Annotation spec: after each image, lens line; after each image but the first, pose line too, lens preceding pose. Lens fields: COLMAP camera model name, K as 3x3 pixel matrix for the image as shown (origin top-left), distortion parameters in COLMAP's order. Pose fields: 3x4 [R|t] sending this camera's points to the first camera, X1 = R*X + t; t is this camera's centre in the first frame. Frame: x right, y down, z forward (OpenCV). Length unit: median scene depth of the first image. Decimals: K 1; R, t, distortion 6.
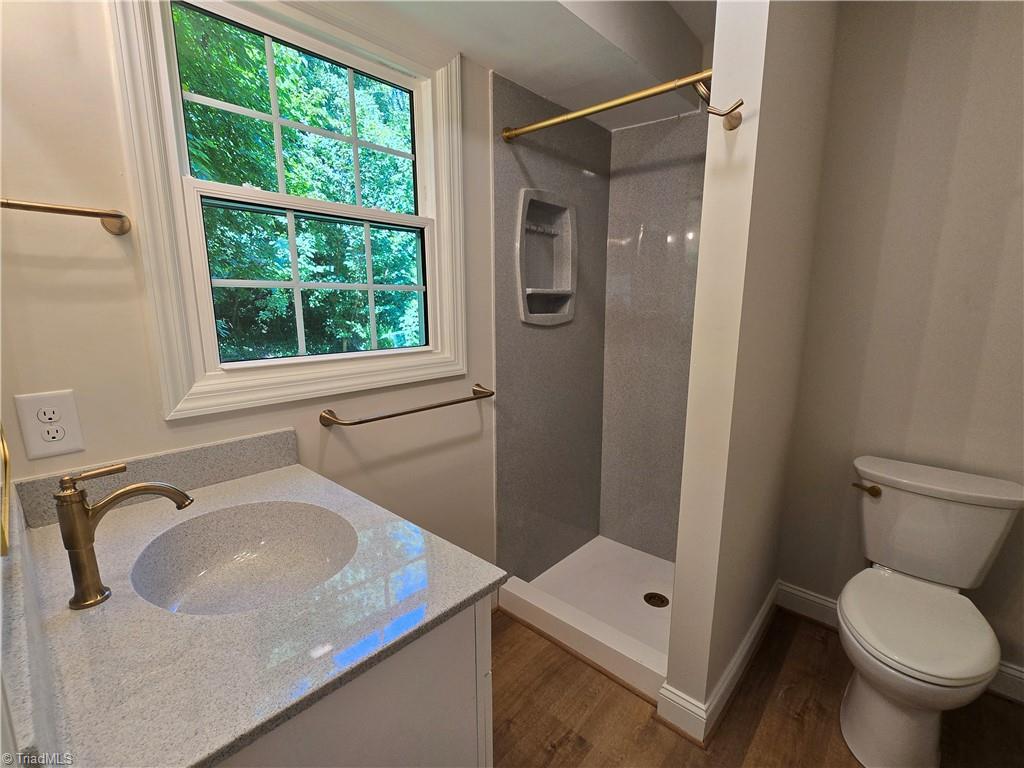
lens RADIAL K [[509.1, 0, 512.0], [0, 509.1, 384.0], [0, 0, 1]] dist [0.000444, 0.000012]
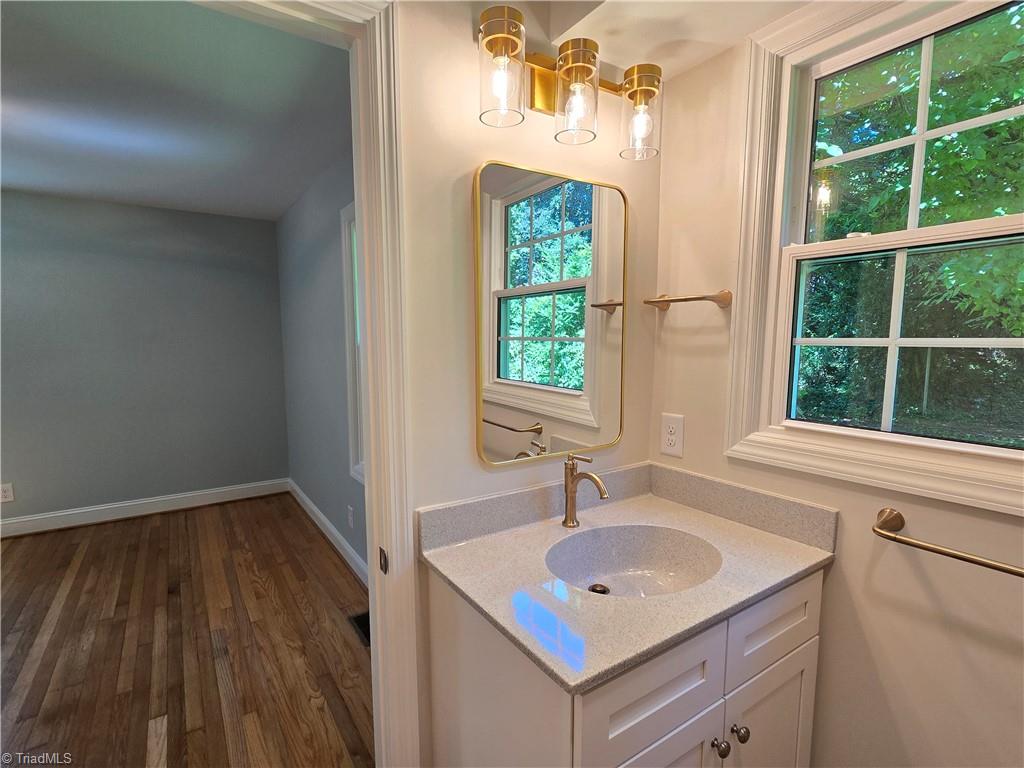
lens RADIAL K [[509.1, 0, 512.0], [0, 509.1, 384.0], [0, 0, 1]] dist [0.000444, 0.000012]
pose [[-0.272526, 0.097879, -0.957157, 0.567966], [-0.143579, 0.979536, 0.141048, -0.181311], [0.951375, 0.175867, -0.252895, 0.737802]]
